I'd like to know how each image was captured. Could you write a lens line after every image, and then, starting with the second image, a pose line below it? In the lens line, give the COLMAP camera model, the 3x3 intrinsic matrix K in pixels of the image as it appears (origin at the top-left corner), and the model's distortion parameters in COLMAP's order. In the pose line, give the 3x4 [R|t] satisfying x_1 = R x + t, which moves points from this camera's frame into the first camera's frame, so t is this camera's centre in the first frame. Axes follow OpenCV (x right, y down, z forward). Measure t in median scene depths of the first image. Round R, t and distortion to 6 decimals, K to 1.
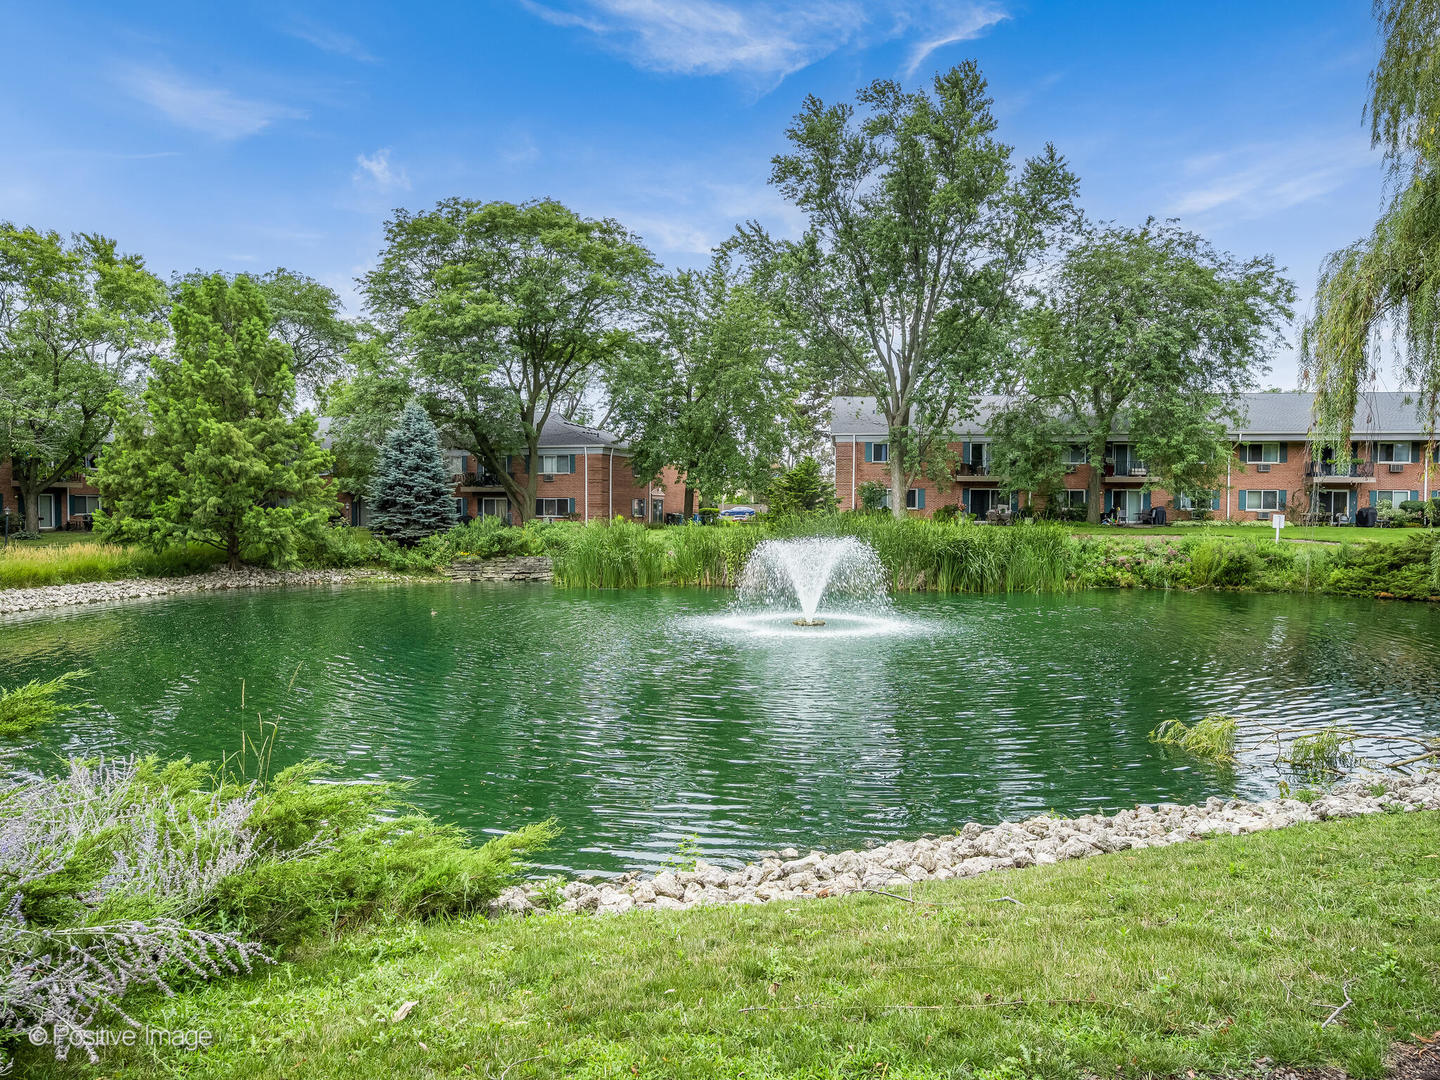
lens RADIAL K [[881.6, 0, 717.5], [0, 881.6, 537.2], [0, 0, 1]] dist [-0.004122, -0.000732]
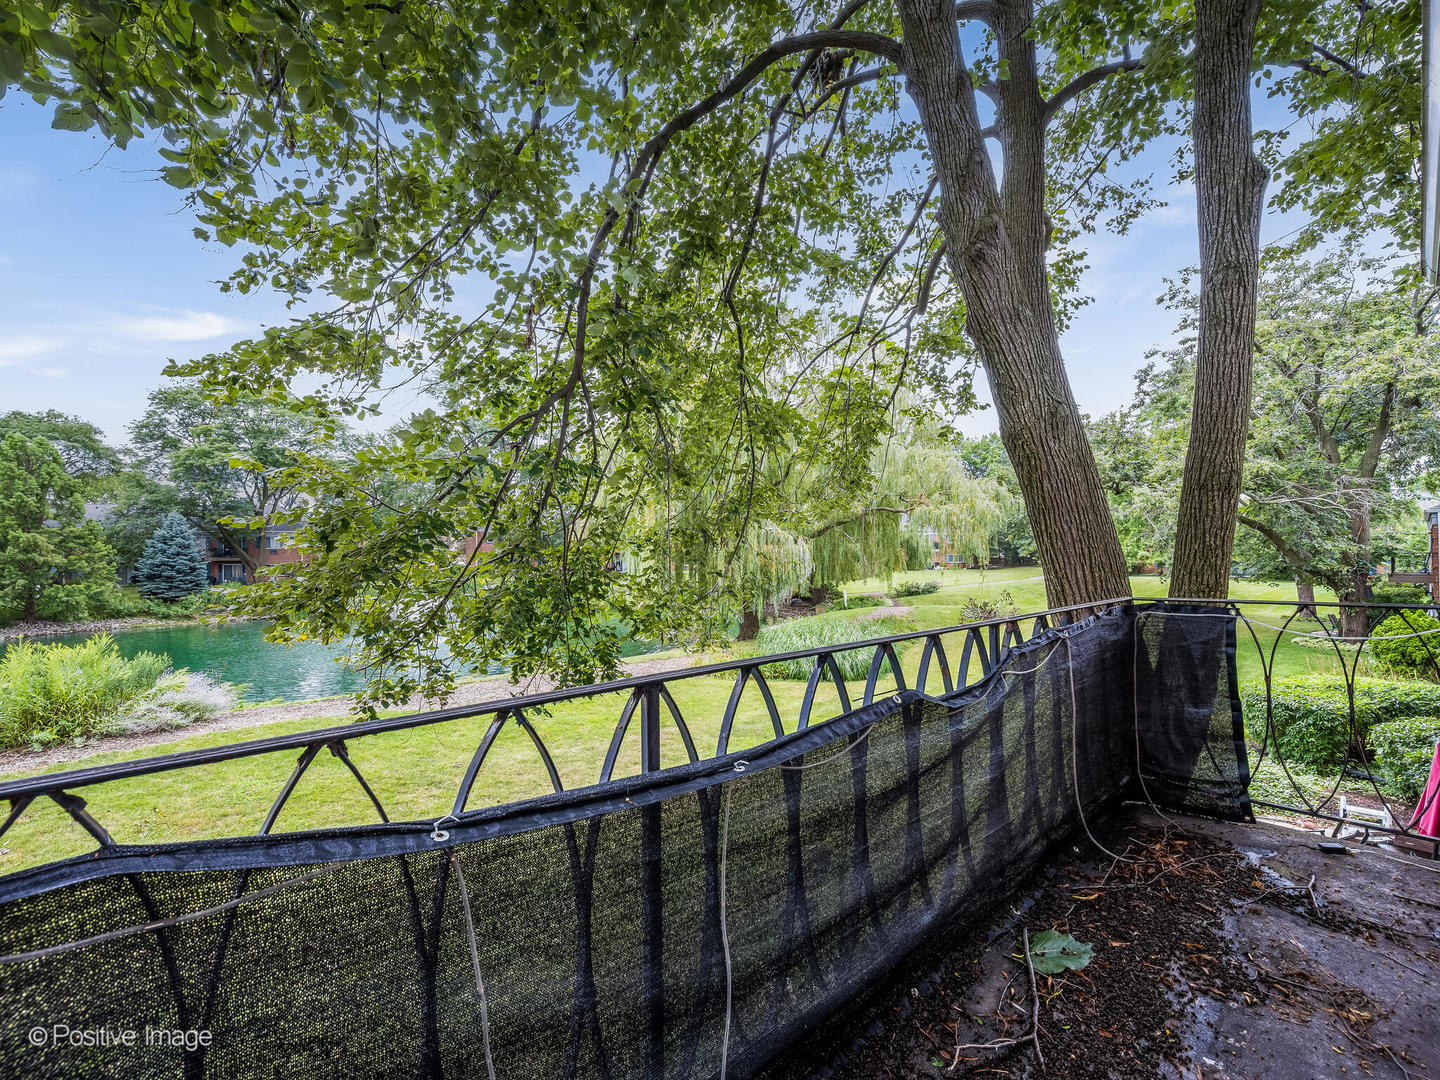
lens RADIAL K [[648.3, 0, 726.1], [0, 648.3, 538.8], [0, 0, 1]] dist [0.001480, 0.000843]
pose [[0.911988, -0.000362, 0.410218, 0.092694], [0.010636, 0.999684, -0.022765, -0.070016], [-0.410080, 0.025124, 0.911703, -0.521300]]
